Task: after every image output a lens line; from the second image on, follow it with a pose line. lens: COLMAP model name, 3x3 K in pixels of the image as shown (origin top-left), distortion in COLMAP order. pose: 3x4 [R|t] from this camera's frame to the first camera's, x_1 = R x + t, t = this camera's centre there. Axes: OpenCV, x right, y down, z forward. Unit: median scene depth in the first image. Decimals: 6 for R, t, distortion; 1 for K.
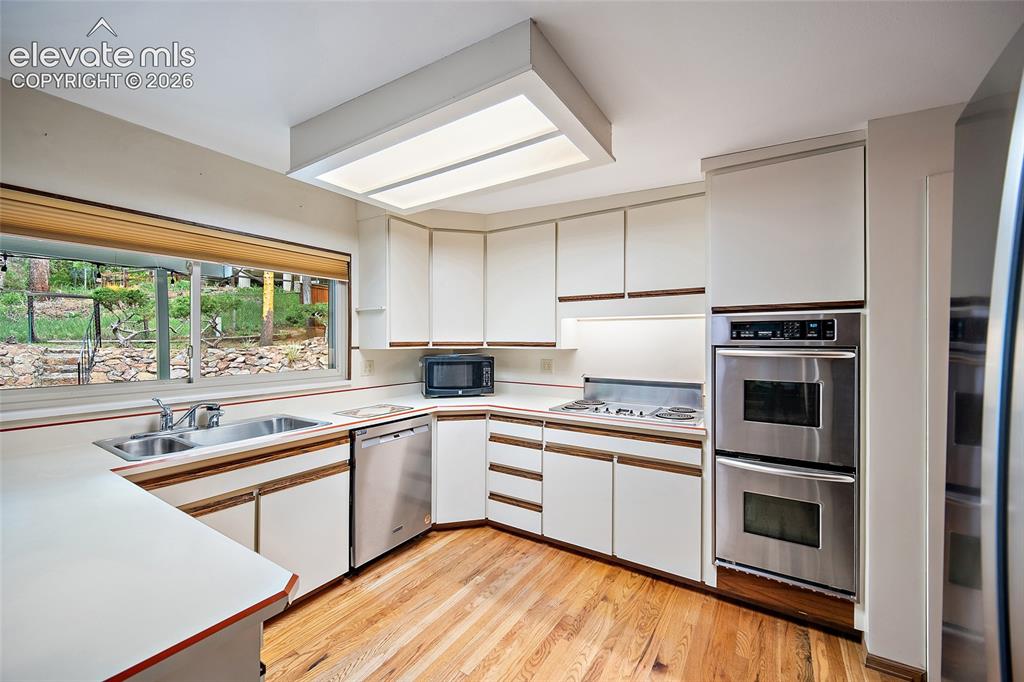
lens RADIAL K [[404.7, 0, 515.9], [0, 404.7, 343.9], [0, 0, 1]] dist [-0.002428, 0.000392]
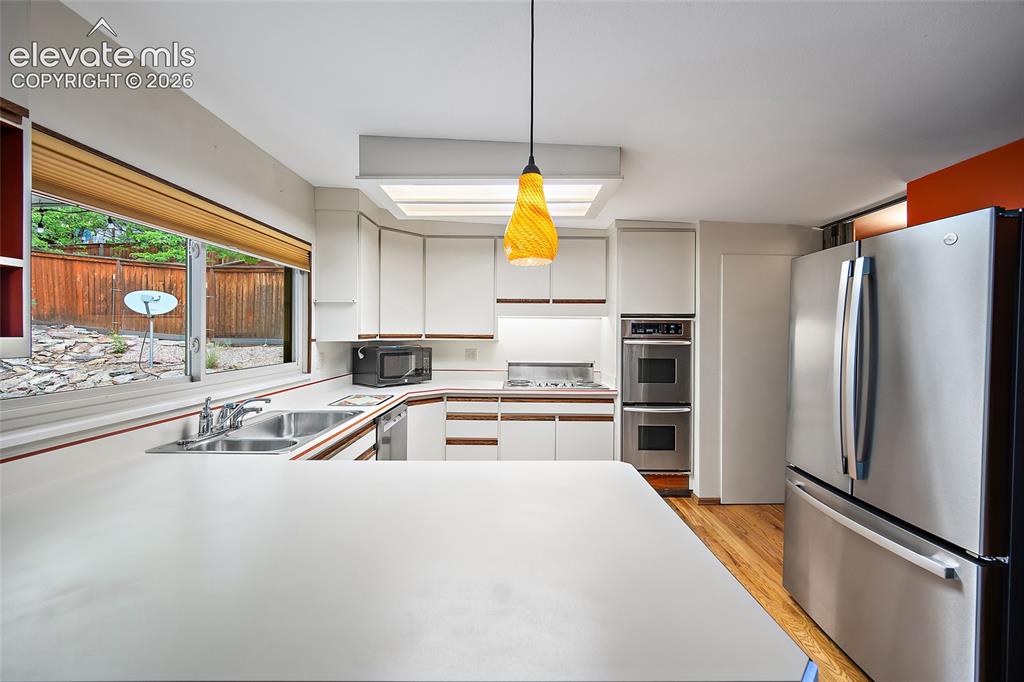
lens RADIAL K [[404.7, 0, 514.7], [0, 404.7, 336.7], [0, 0, 1]] dist [-0.002428, 0.000392]
pose [[0.841087, 0.000155, 0.540900, -0.548531], [-0.002366, 0.999991, 0.003393, -0.003264], [-0.540895, -0.004133, 0.841080, -0.086691]]
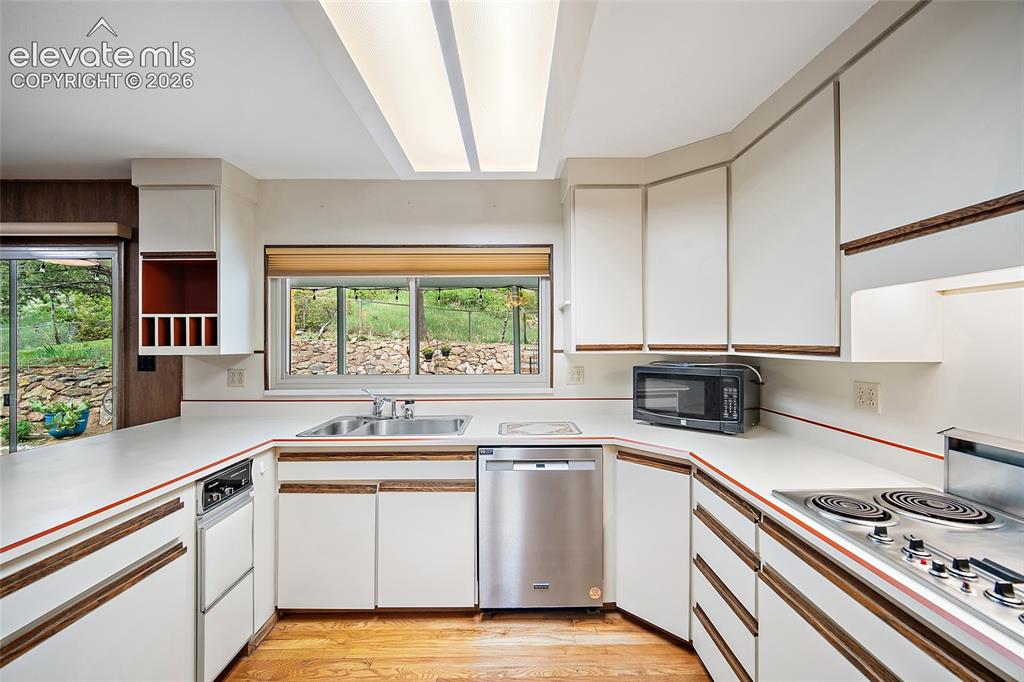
lens RADIAL K [[404.7, 0, 512.6], [0, 404.7, 343.2], [0, 0, 1]] dist [-0.002428, 0.000392]
pose [[0.546108, -0.000767, -0.837715, 0.292557], [-0.001997, 0.999996, -0.002218, -0.005788], [0.837713, 0.002884, 0.546104, 0.472481]]
